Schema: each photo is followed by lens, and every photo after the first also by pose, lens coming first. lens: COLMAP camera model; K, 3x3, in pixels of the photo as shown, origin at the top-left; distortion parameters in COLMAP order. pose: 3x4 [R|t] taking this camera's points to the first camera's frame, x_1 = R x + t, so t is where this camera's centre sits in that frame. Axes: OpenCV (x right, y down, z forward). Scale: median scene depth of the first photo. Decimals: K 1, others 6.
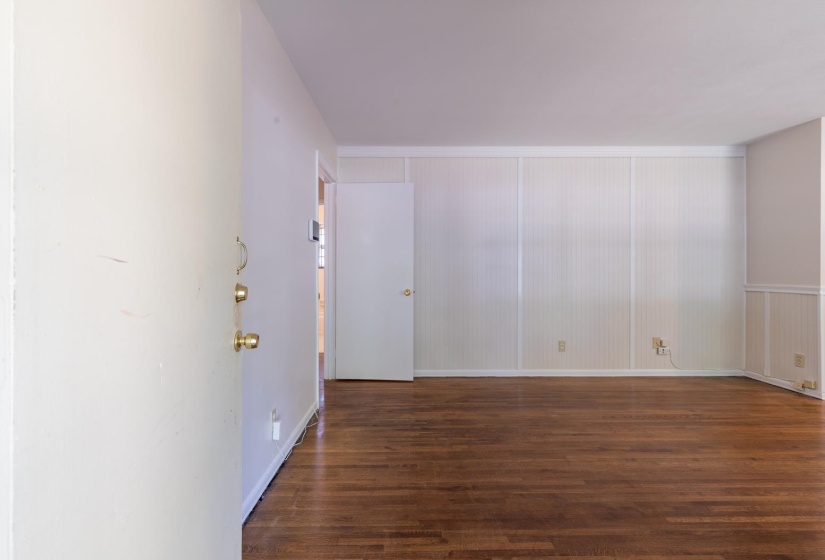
lens RADIAL K [[380.3, 0, 409.7], [0, 380.3, 273.1], [0, 0, 1]] dist [0.006143, 0.000751]
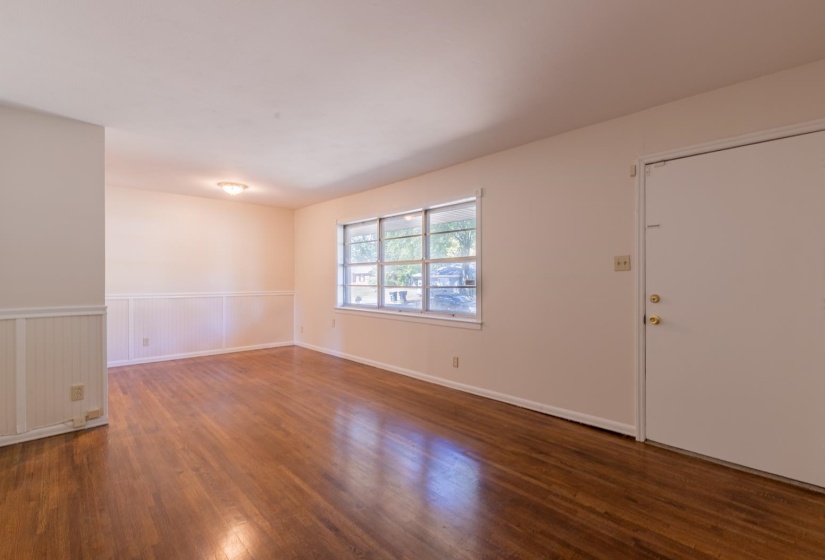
lens RADIAL K [[380.3, 0, 414.4], [0, 380.3, 278.6], [0, 0, 1]] dist [0.006143, 0.000751]
pose [[-0.680191, 0.001397, 0.733033, -0.139846], [0.004521, 0.999987, 0.002290, -0.029418], [-0.733021, 0.004872, -0.680189, 1.080600]]
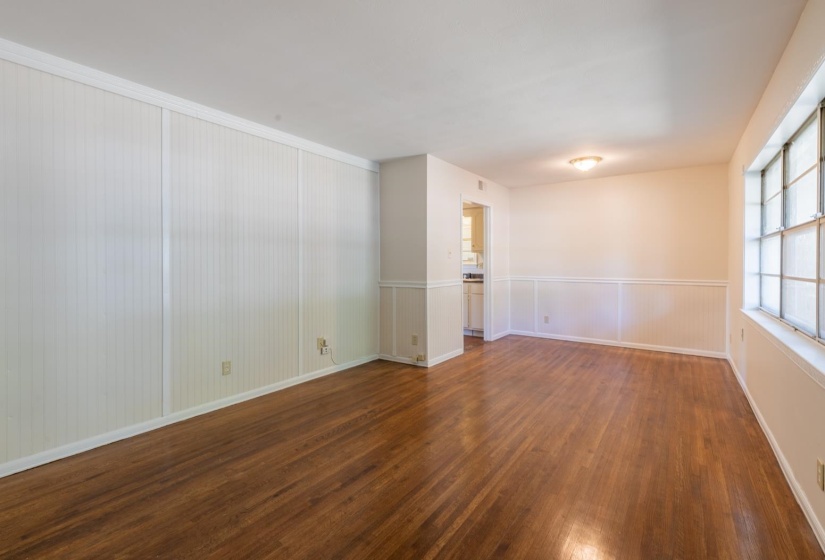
lens RADIAL K [[380.3, 0, 417.0], [0, 380.3, 268.4], [0, 0, 1]] dist [0.006143, 0.000751]
pose [[0.584316, -0.007799, 0.811489, -0.008718], [0.004534, 0.999970, 0.006346, -0.020022], [-0.811514, -0.000029, 0.584334, 0.263958]]
